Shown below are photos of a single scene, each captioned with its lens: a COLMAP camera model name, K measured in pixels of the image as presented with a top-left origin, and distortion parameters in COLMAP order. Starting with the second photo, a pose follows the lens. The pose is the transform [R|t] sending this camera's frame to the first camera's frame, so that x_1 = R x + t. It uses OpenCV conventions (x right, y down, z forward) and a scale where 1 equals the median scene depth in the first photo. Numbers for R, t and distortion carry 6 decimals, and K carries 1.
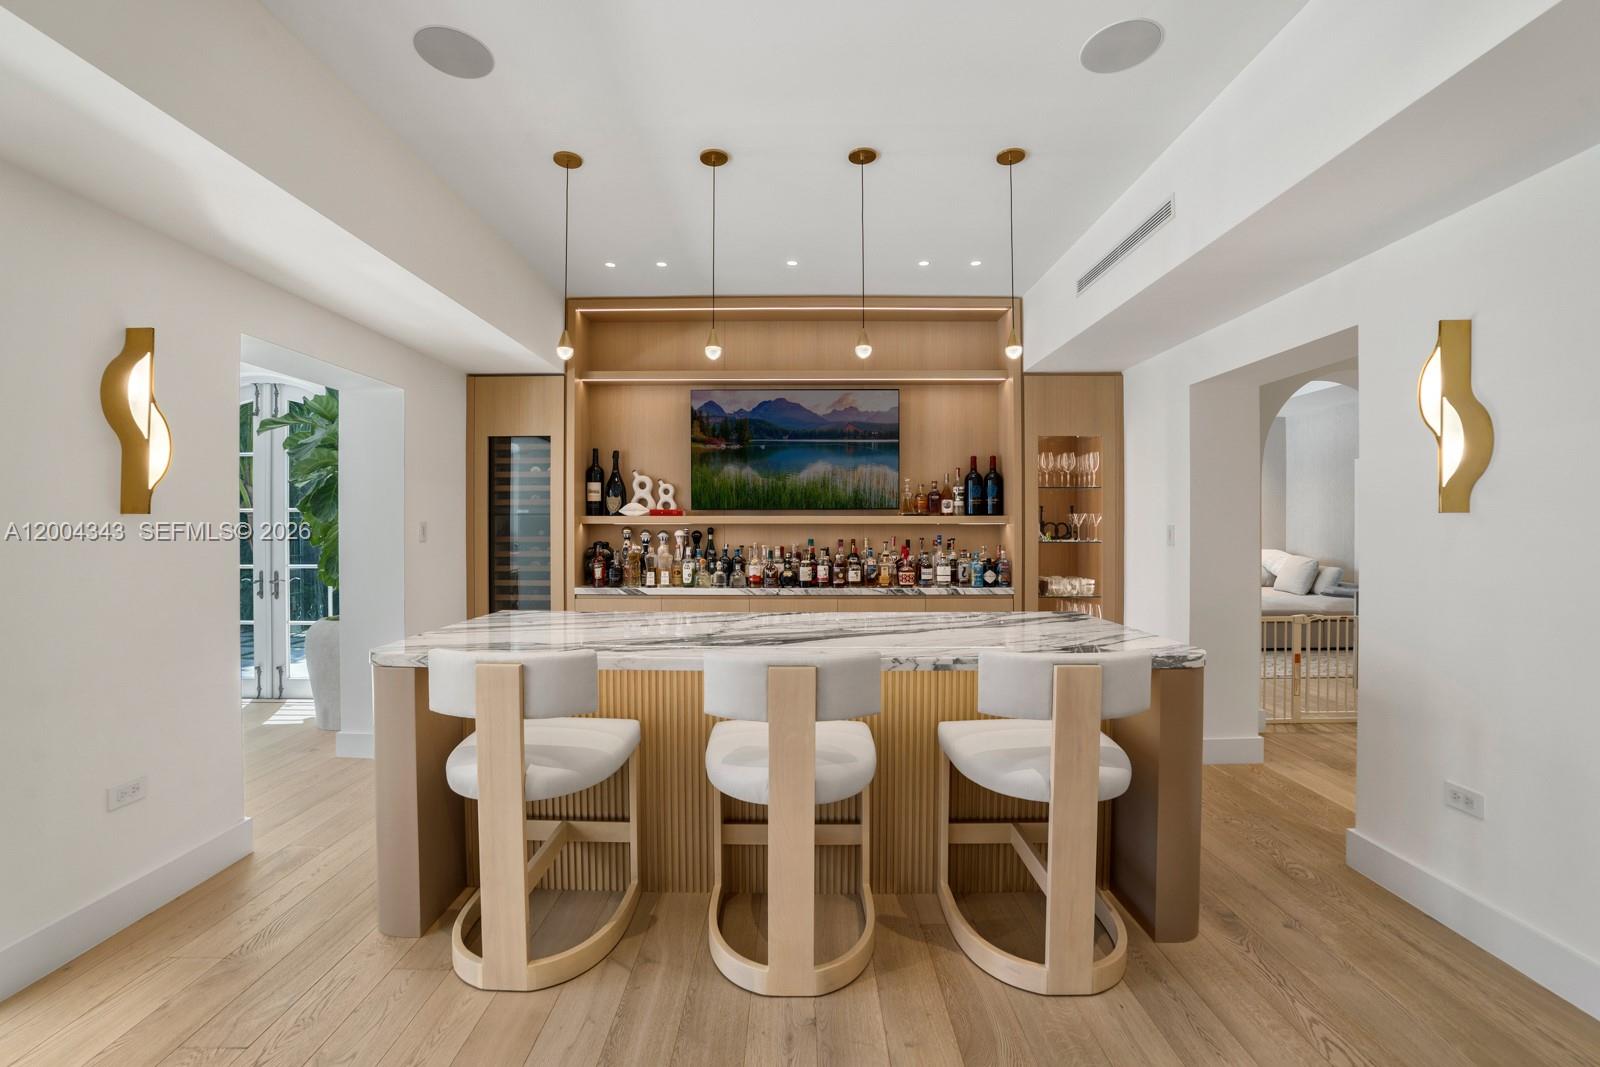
lens RADIAL K [[660.3, 0, 794.9], [0, 660.3, 532.5], [0, 0, 1]] dist [-0.075640, 0.023609]
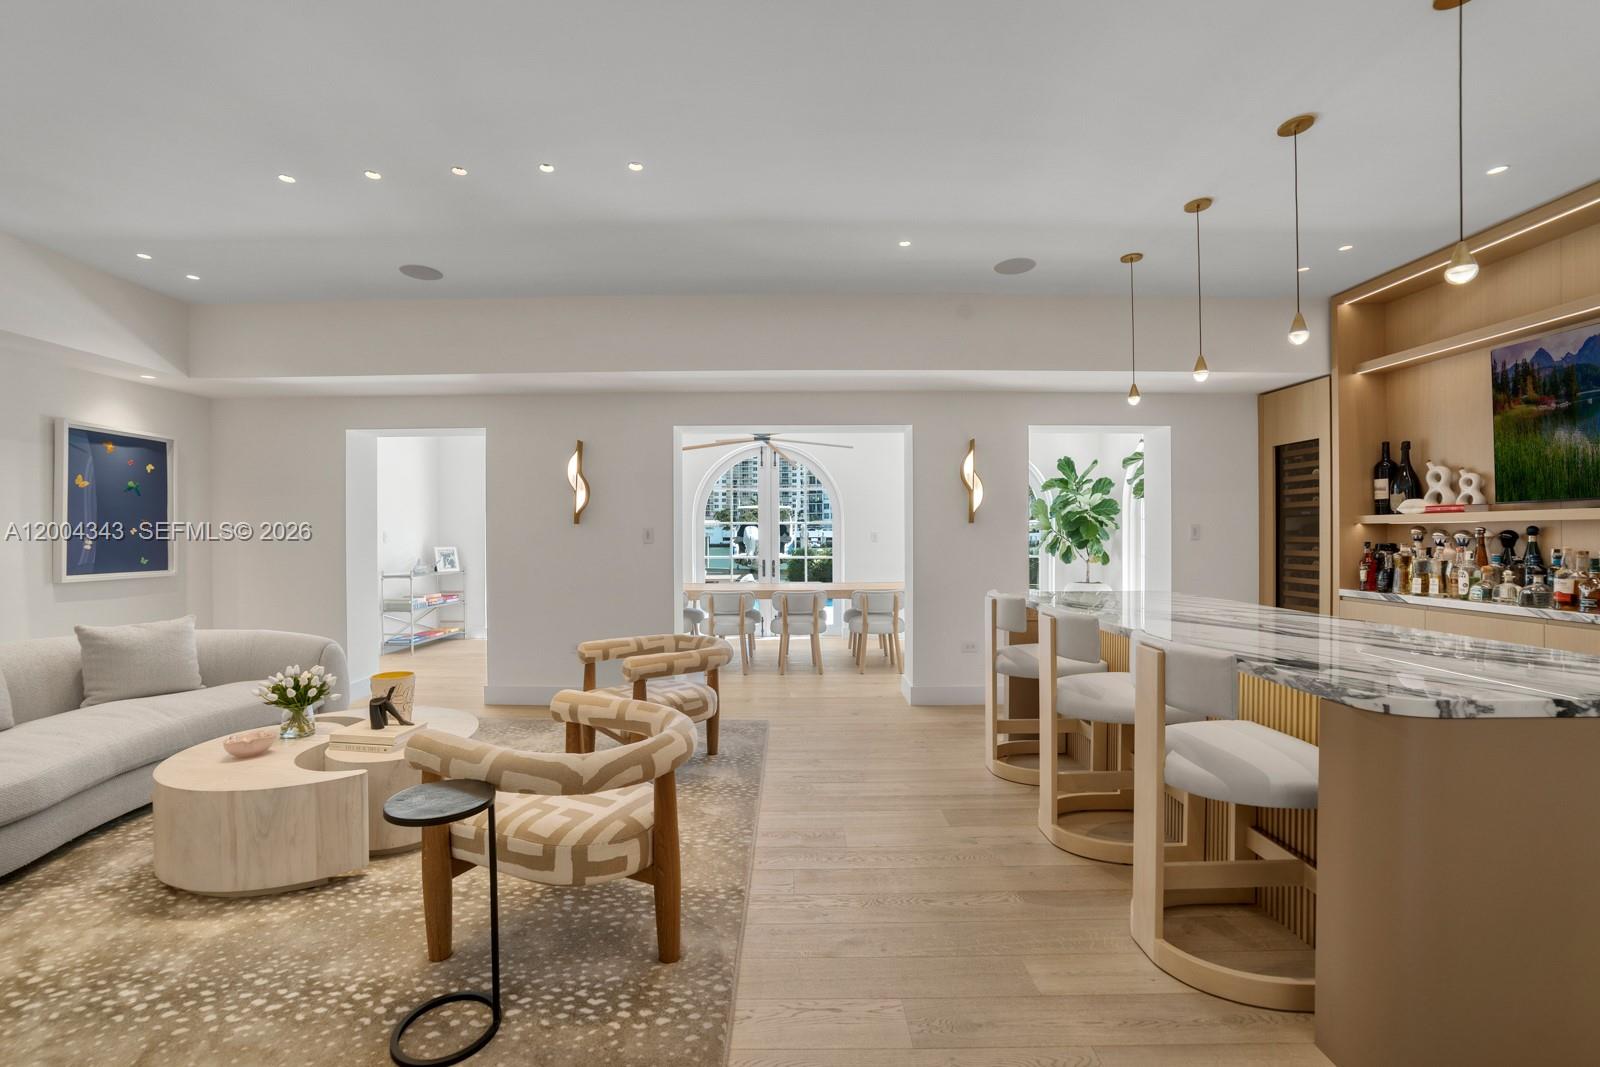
lens RADIAL K [[660.3, 0, 794.9], [0, 660.3, 532.5], [0, 0, 1]] dist [-0.075640, 0.023609]
pose [[-0.024637, -0.001815, -0.999695, 0.614212], [-0.002705, 0.999995, -0.001749, 0.003419], [0.999693, 0.002661, -0.024642, 0.194216]]
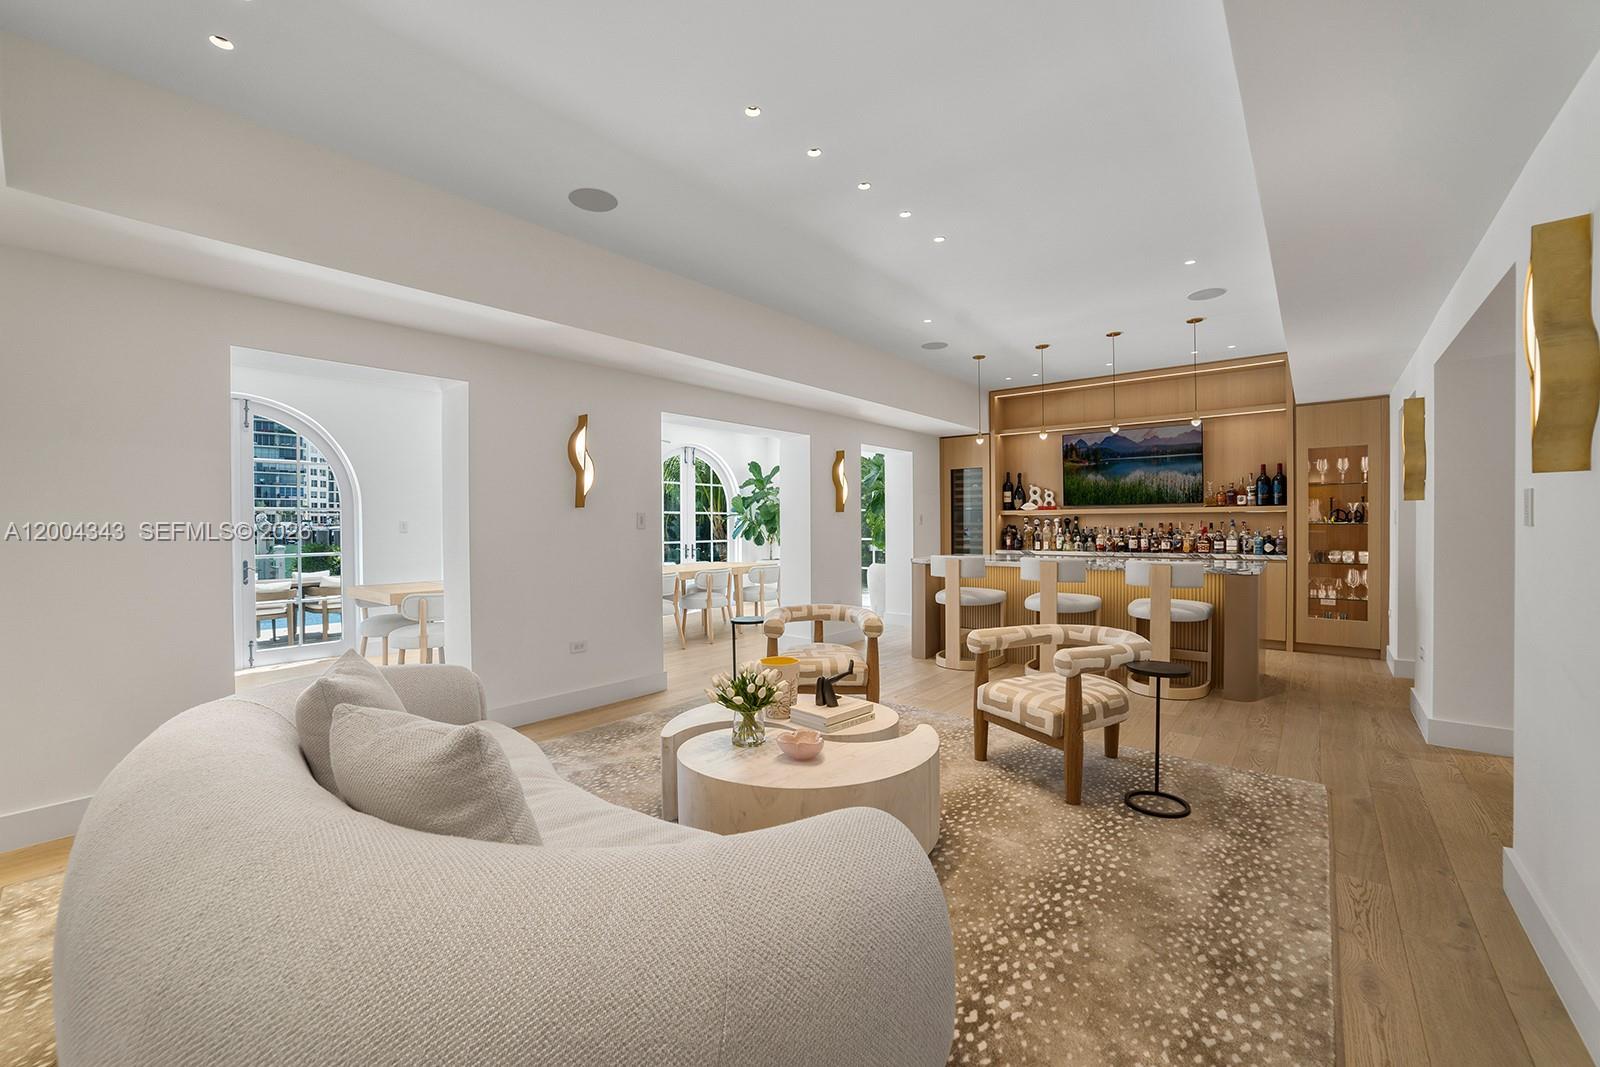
lens RADIAL K [[660.3, 0, 794.9], [0, 660.3, 532.5], [0, 0, 1]] dist [-0.075640, 0.023609]
pose [[0.778447, 0.001913, -0.627707, 0.366459], [0.001707, 0.999985, 0.005165, 0.024466], [0.627708, -0.005092, 0.778432, -0.757547]]
